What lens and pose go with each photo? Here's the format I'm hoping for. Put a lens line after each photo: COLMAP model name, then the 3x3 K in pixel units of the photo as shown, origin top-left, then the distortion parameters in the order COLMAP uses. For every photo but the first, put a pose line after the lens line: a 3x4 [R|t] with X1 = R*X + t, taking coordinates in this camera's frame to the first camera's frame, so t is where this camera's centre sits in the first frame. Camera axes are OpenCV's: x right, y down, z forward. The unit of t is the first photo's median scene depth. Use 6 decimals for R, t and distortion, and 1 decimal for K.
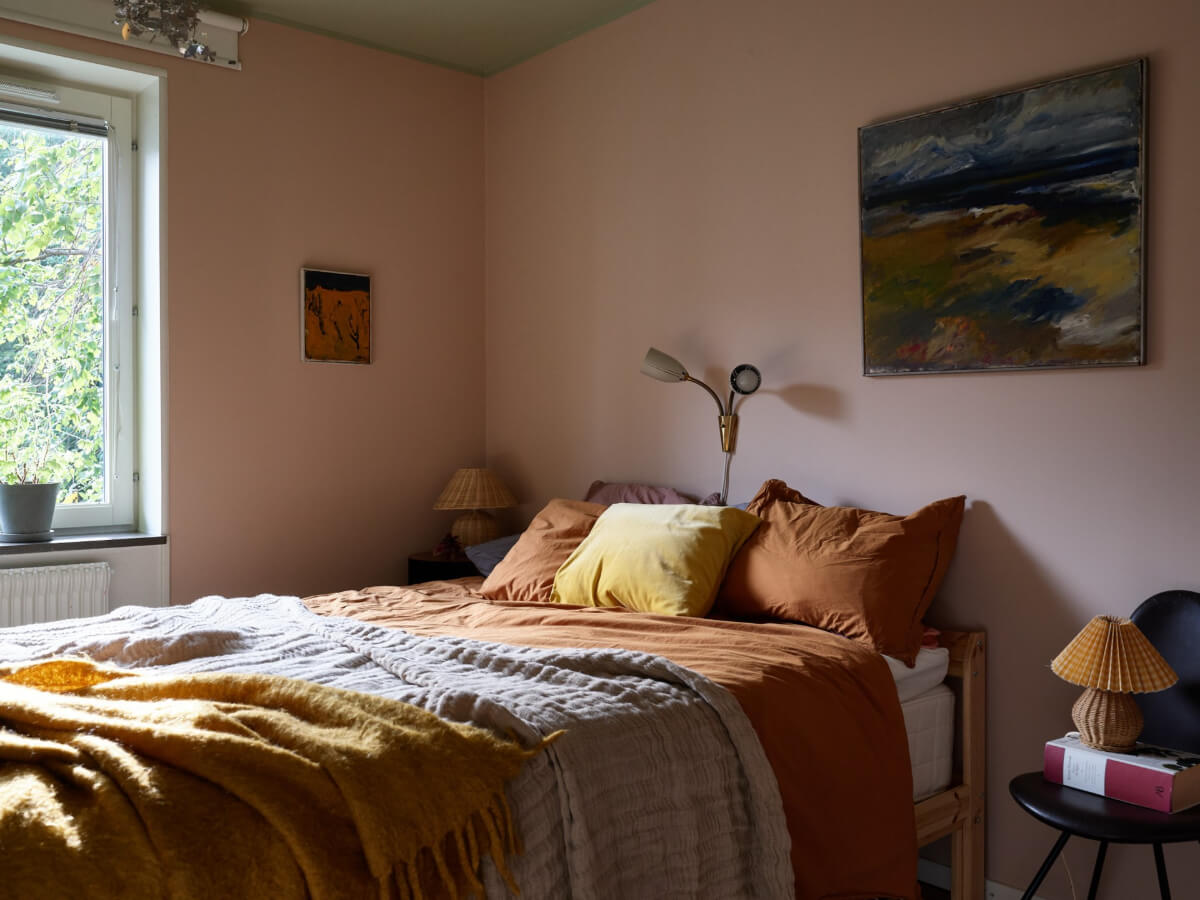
lens RADIAL K [[1034.8, 0, 608.6], [0, 1034.8, 444.9], [0, 0, 1]] dist [-0.007276, 0.002518]
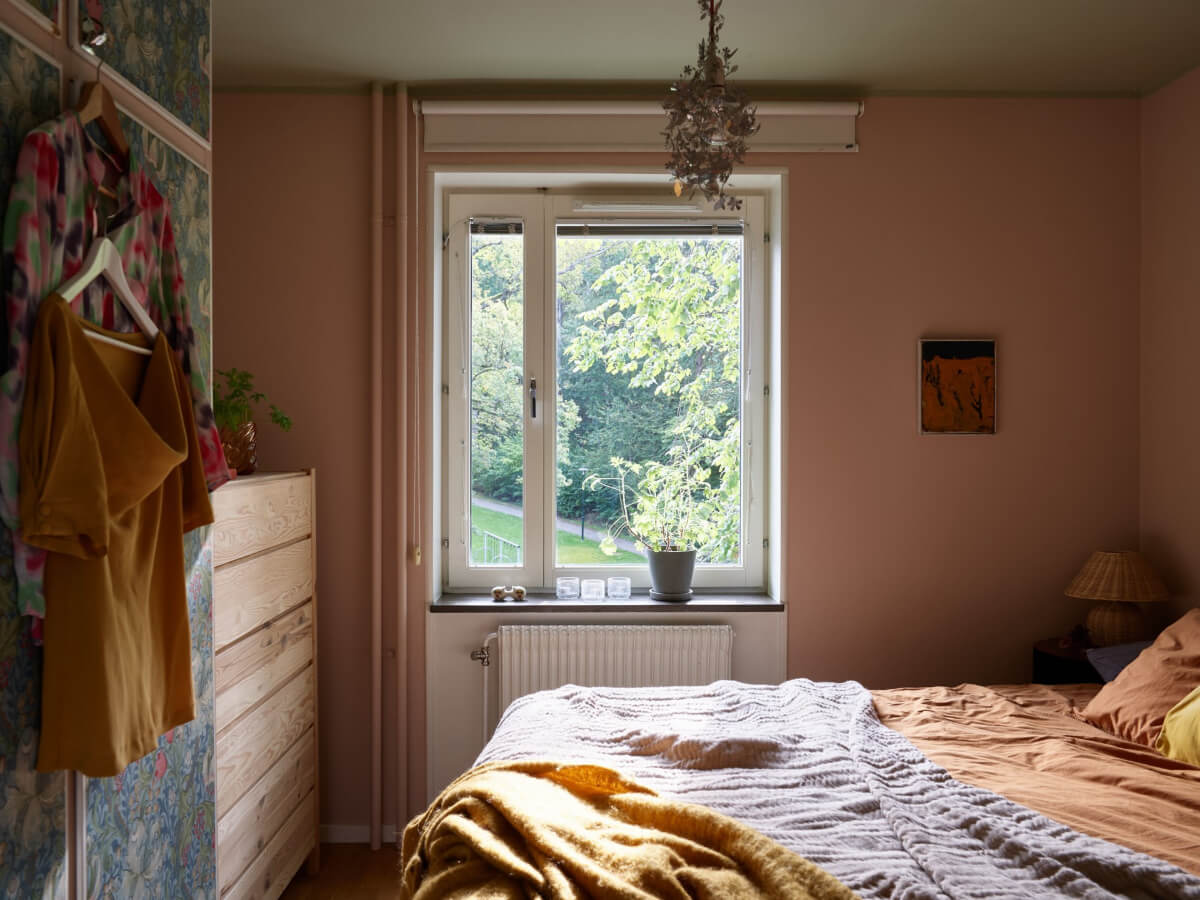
lens RADIAL K [[1034.8, 0, 608.6], [0, 1034.8, 444.9], [0, 0, 1]] dist [-0.007276, 0.002518]
pose [[0.773816, 0.008804, -0.633349, 0.178372], [-0.009149, 0.999954, 0.002722, -0.128810], [0.633344, 0.003688, 0.773861, 0.096582]]
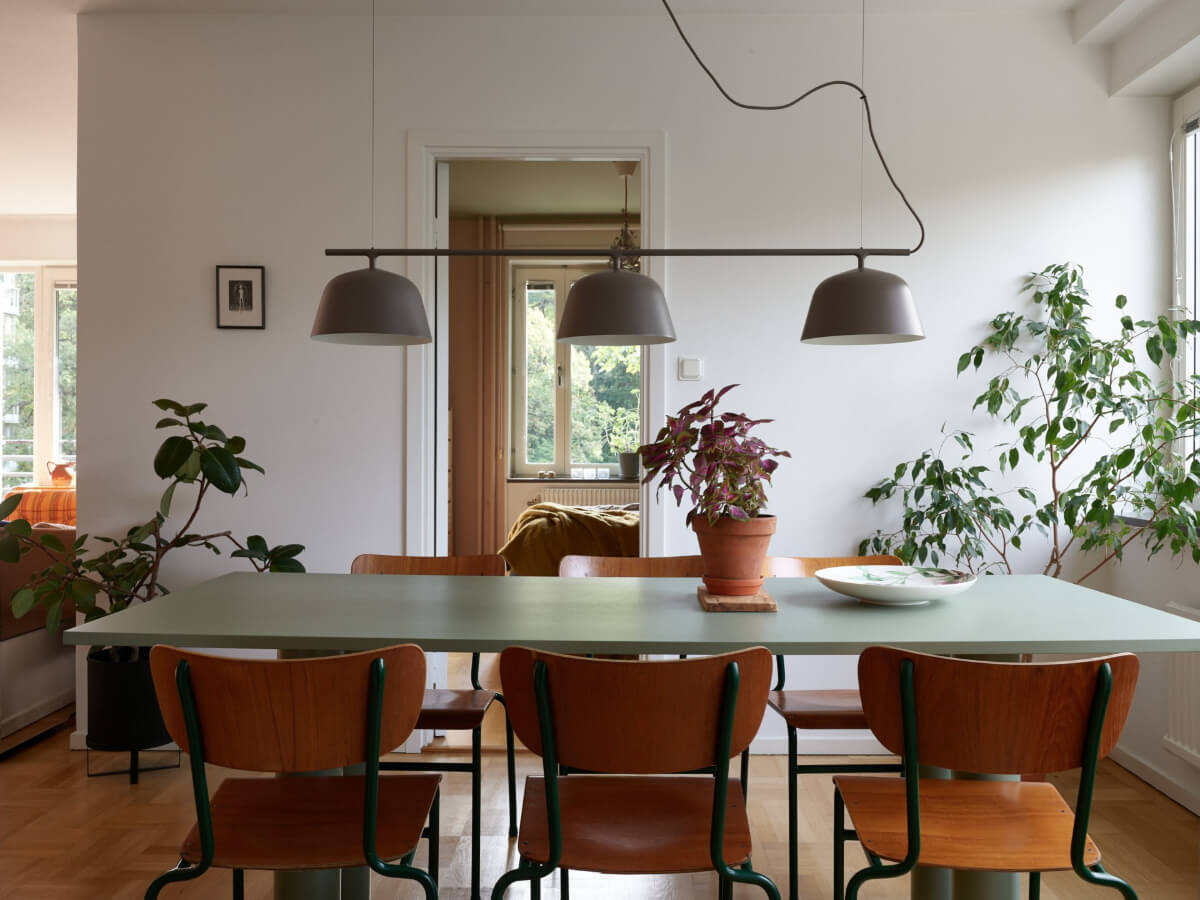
lens RADIAL K [[1034.8, 0, 608.6], [0, 1034.8, 444.9], [0, 0, 1]] dist [-0.007276, 0.002518]
pose [[0.750490, 0.006548, -0.660849, 1.352676], [-0.010890, 0.999938, -0.002459, 0.035681], [0.660792, 0.009042, 0.750515, -1.083435]]
